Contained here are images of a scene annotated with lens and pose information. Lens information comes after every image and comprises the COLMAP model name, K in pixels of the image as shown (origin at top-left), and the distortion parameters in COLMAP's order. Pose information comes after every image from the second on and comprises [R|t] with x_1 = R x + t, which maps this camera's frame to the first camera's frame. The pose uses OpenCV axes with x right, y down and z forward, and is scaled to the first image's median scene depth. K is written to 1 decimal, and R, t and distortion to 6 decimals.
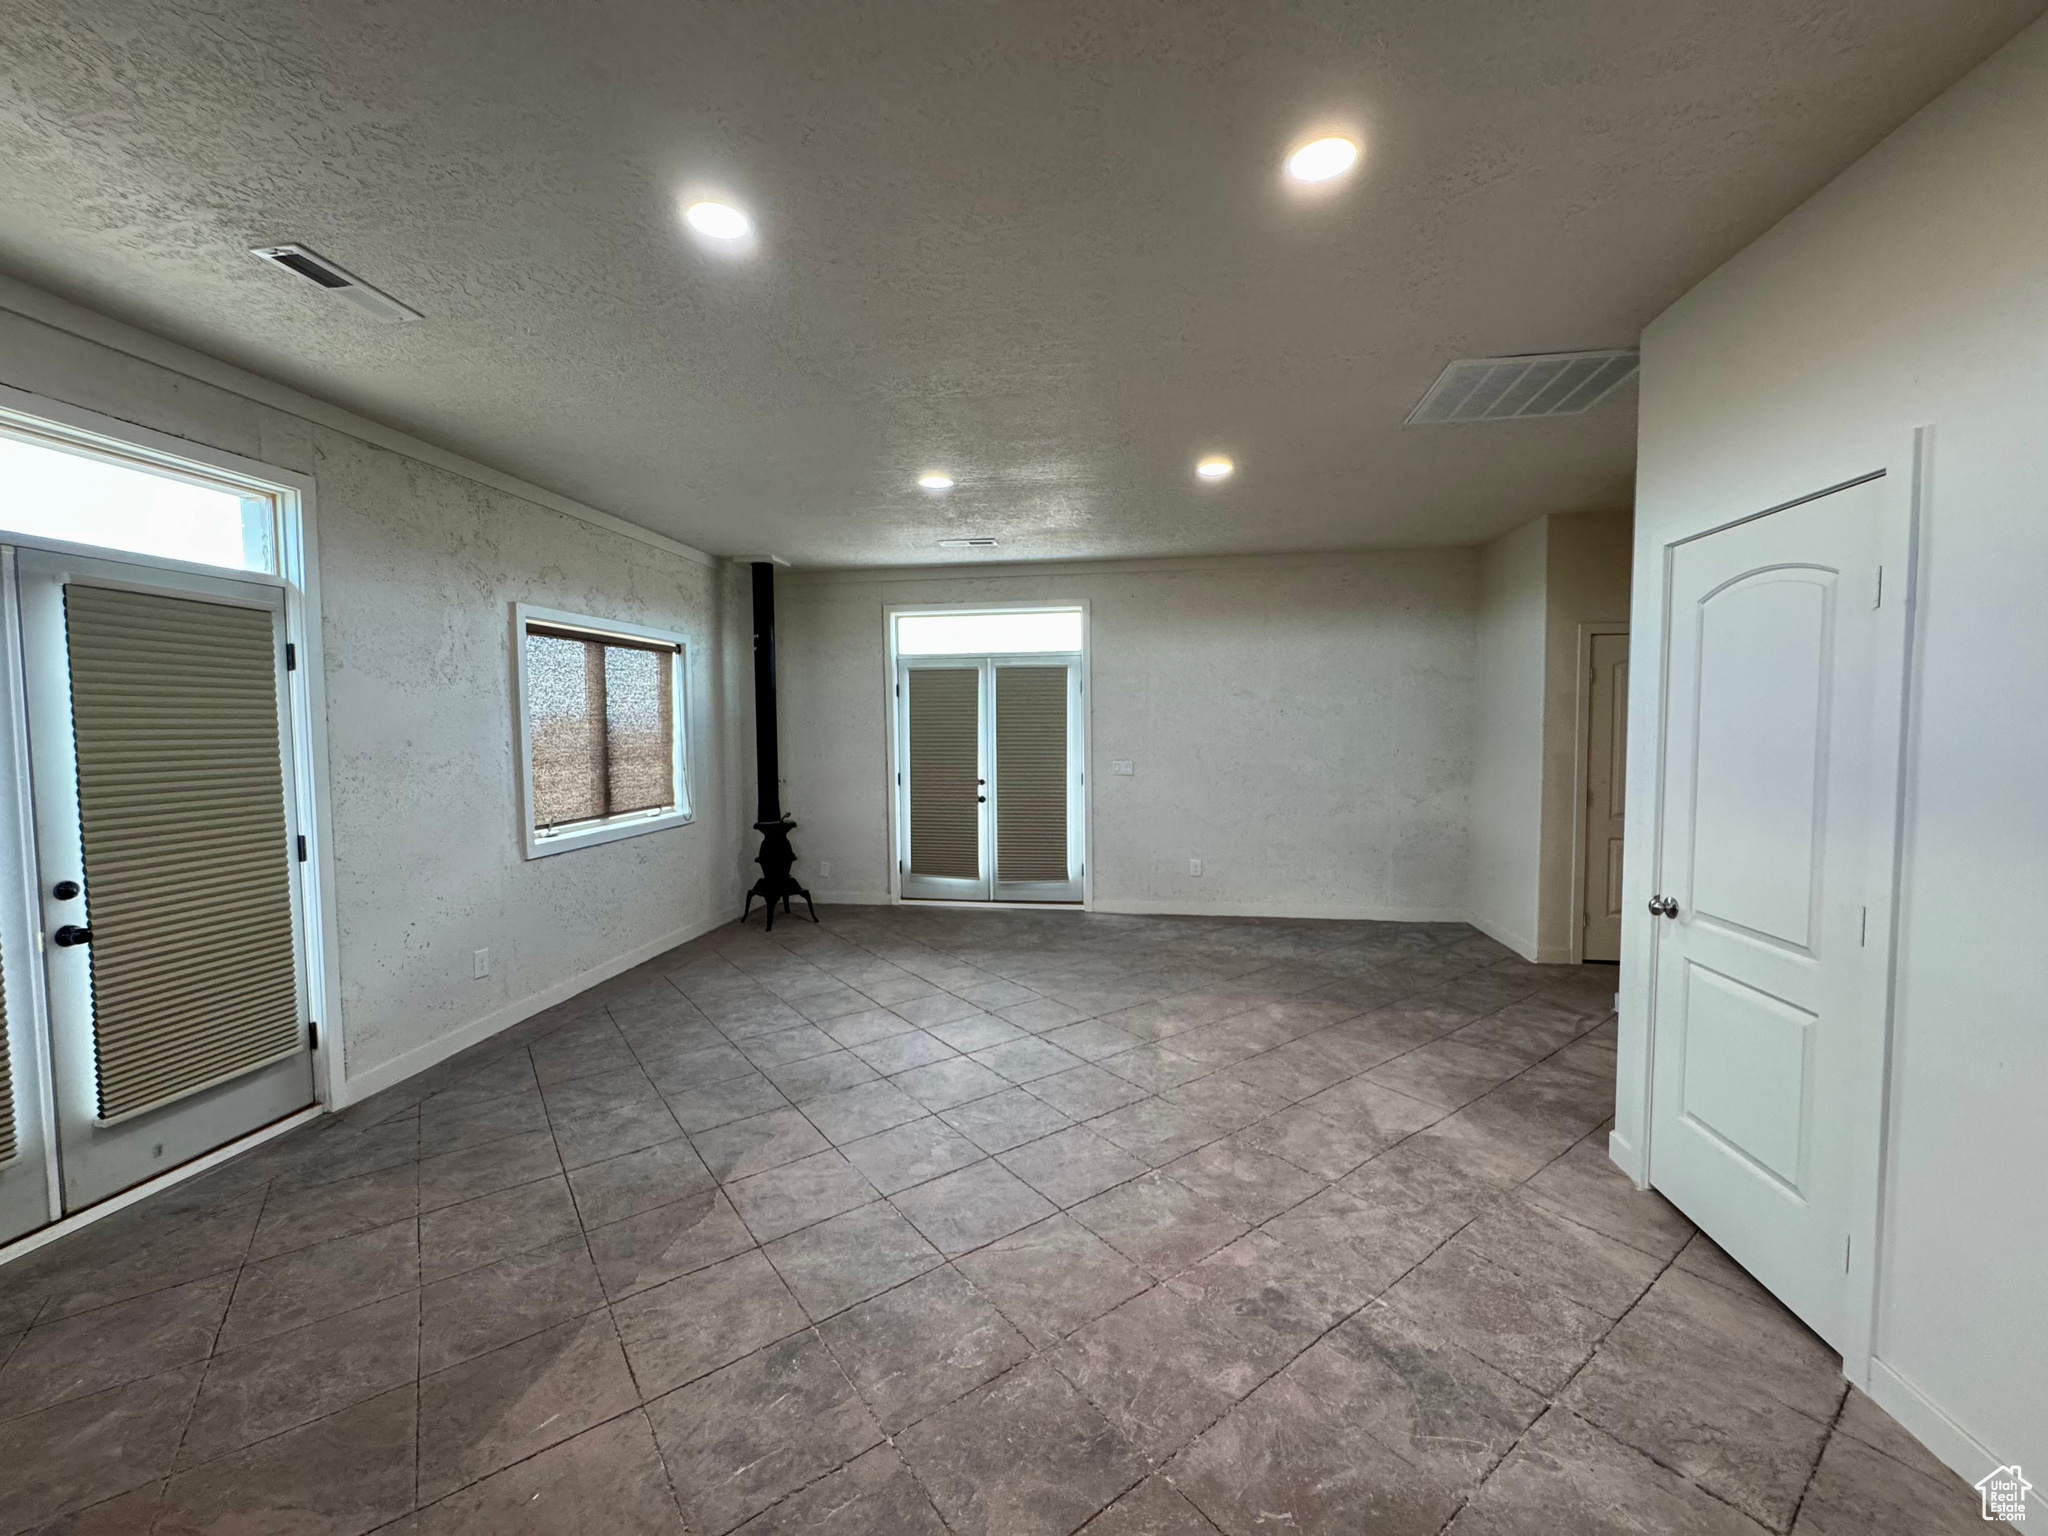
lens RADIAL K [[816.7, 0, 1025.3], [0, 816.7, 767.7], [0, 0, 1]] dist [-0.002205, -0.000115]
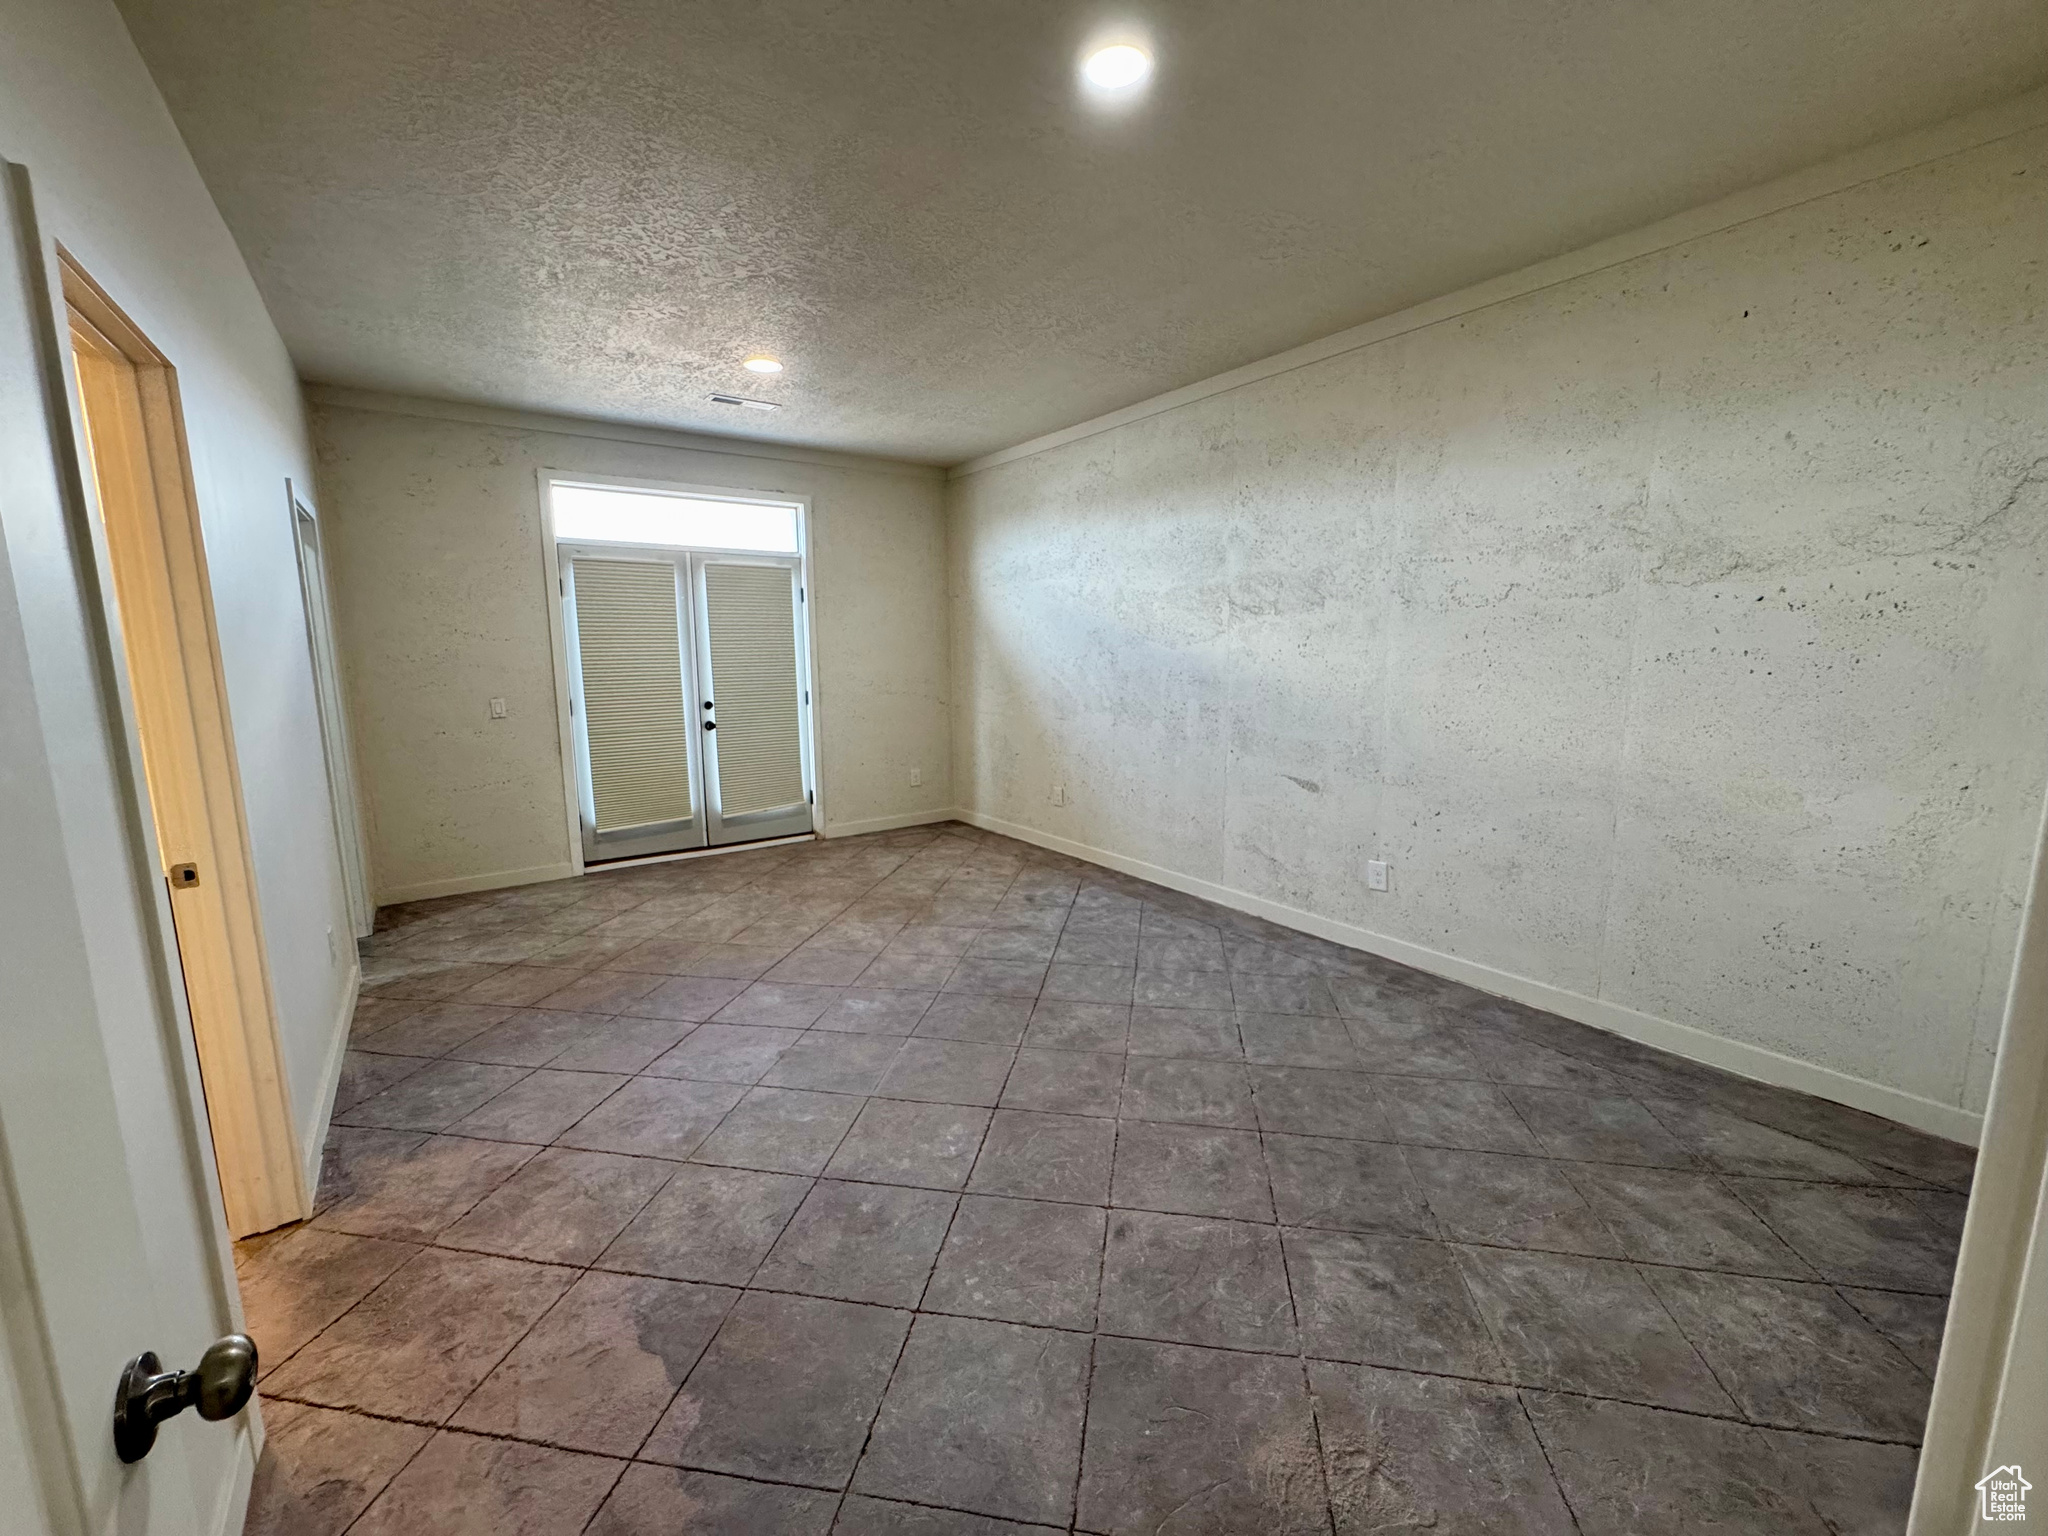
lens RADIAL K [[816.7, 0, 1025.3], [0, 816.7, 767.7], [0, 0, 1]] dist [-0.002205, -0.000115]
pose [[0.696793, 0.110126, -0.708768, 0.792579], [-0.036749, 0.992327, 0.118057, 0.017659], [0.716331, -0.056215, 0.695493, 0.037018]]
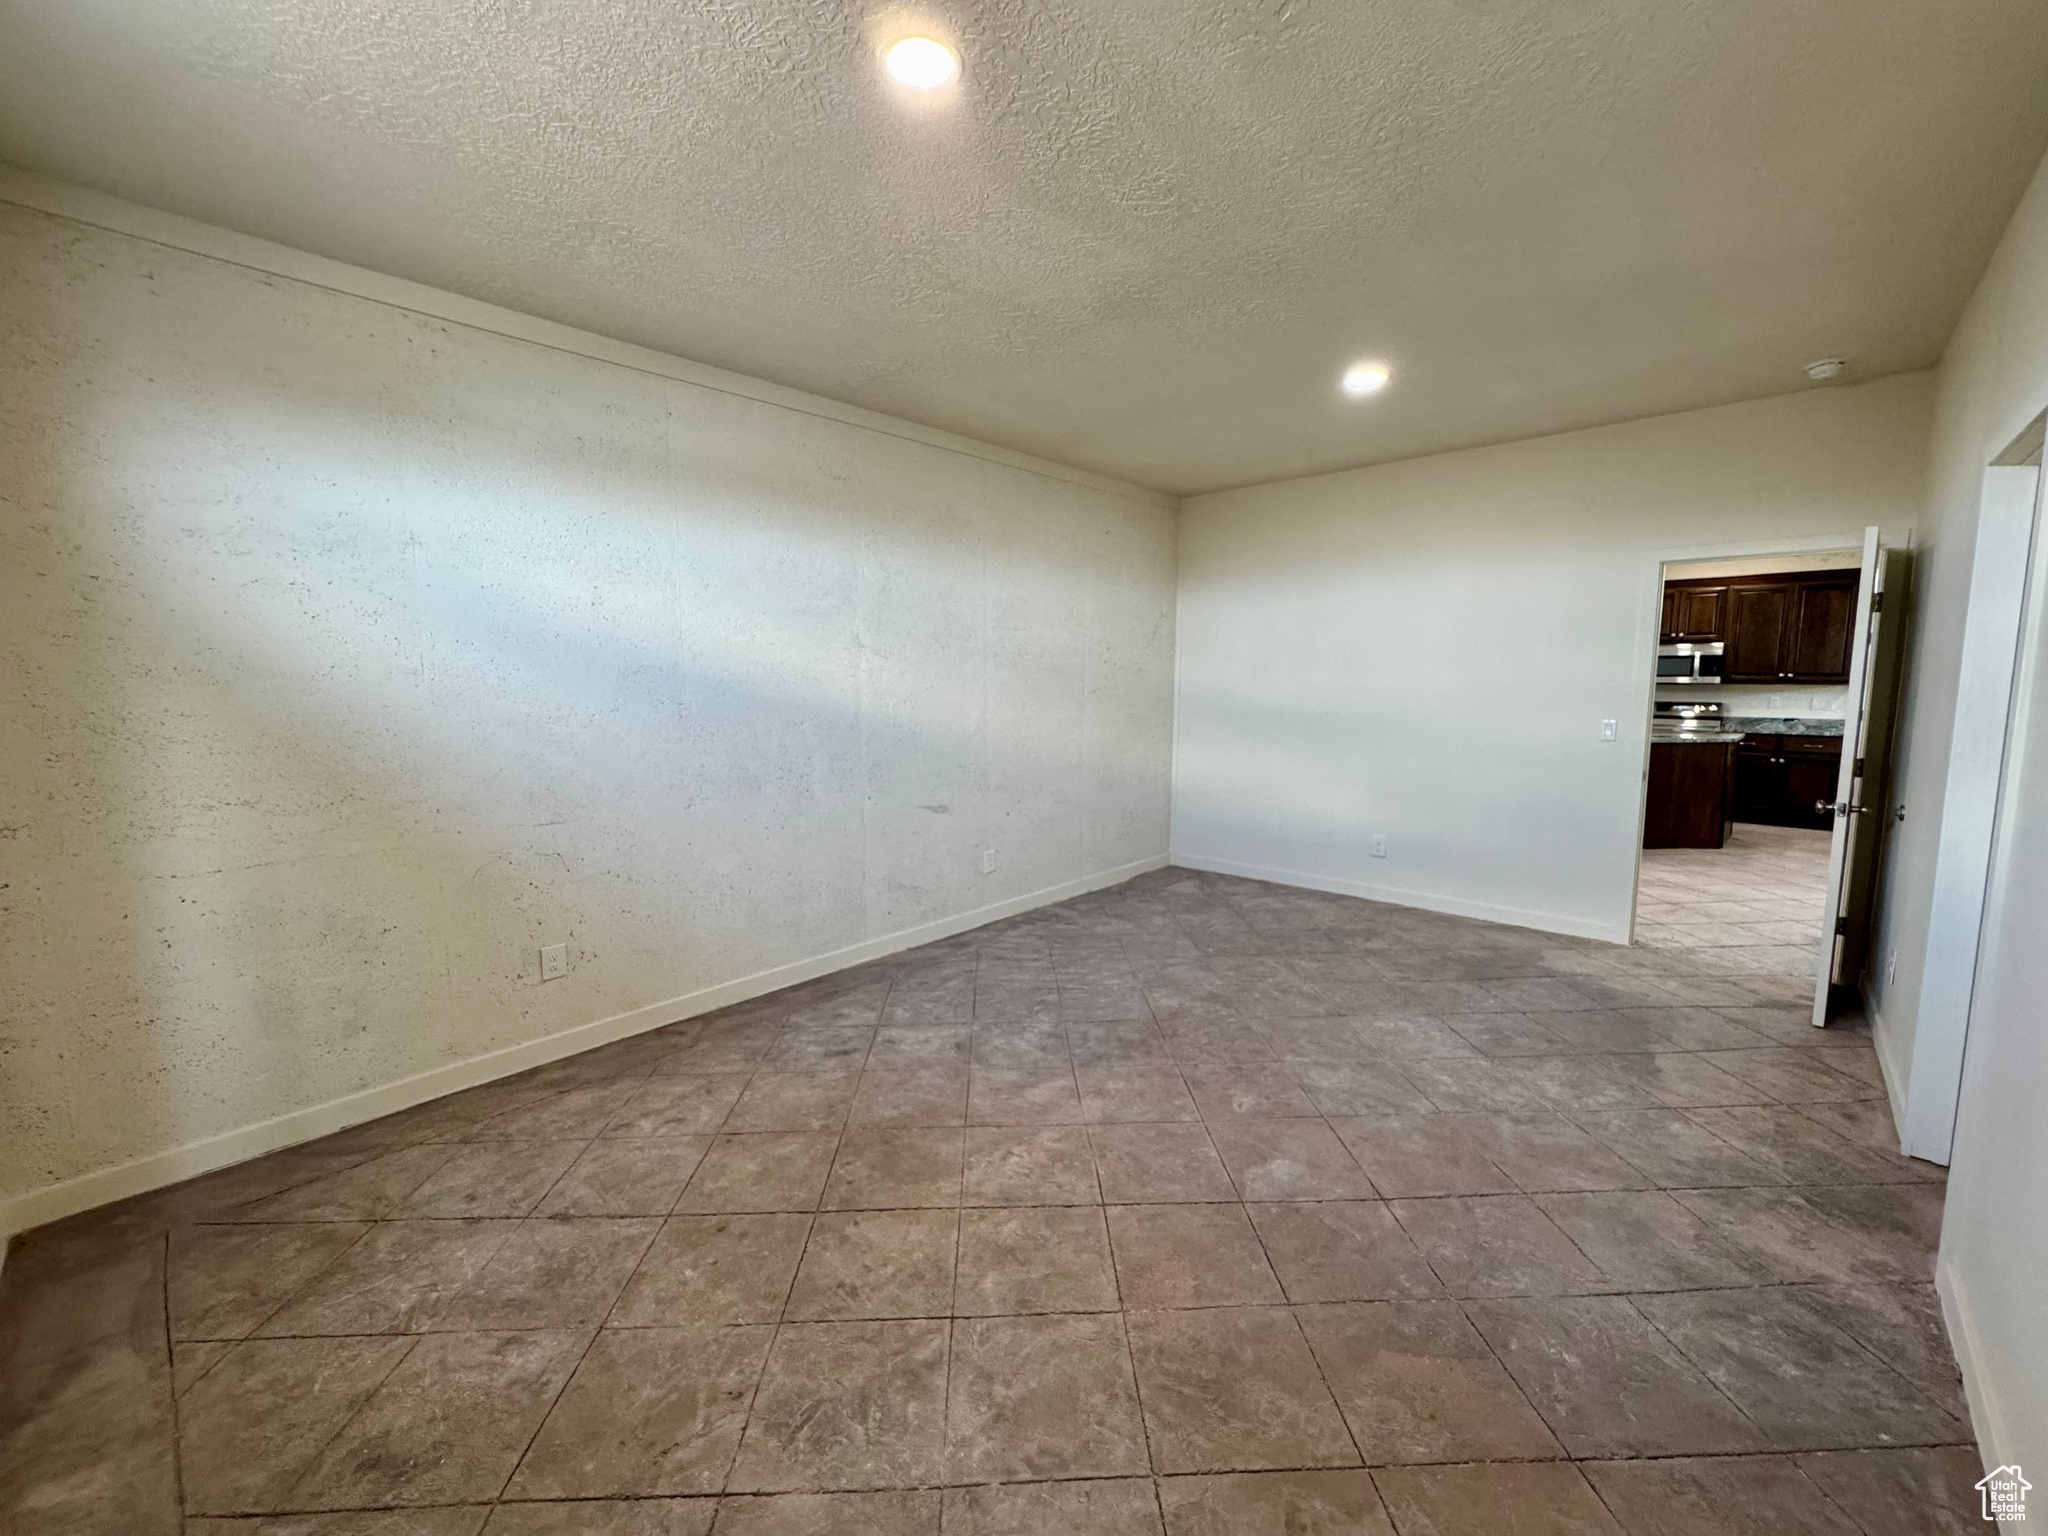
lens RADIAL K [[820.1, 0, 1025.6], [0, 820.1, 767.6], [0, 0, 1]] dist [-0.002514, -0.000315]
pose [[0.560794, -0.088617, 0.823199, -0.839267], [0.048467, 0.996064, 0.074209, 0.004785], [-0.826536, -0.001718, 0.562882, 0.275238]]
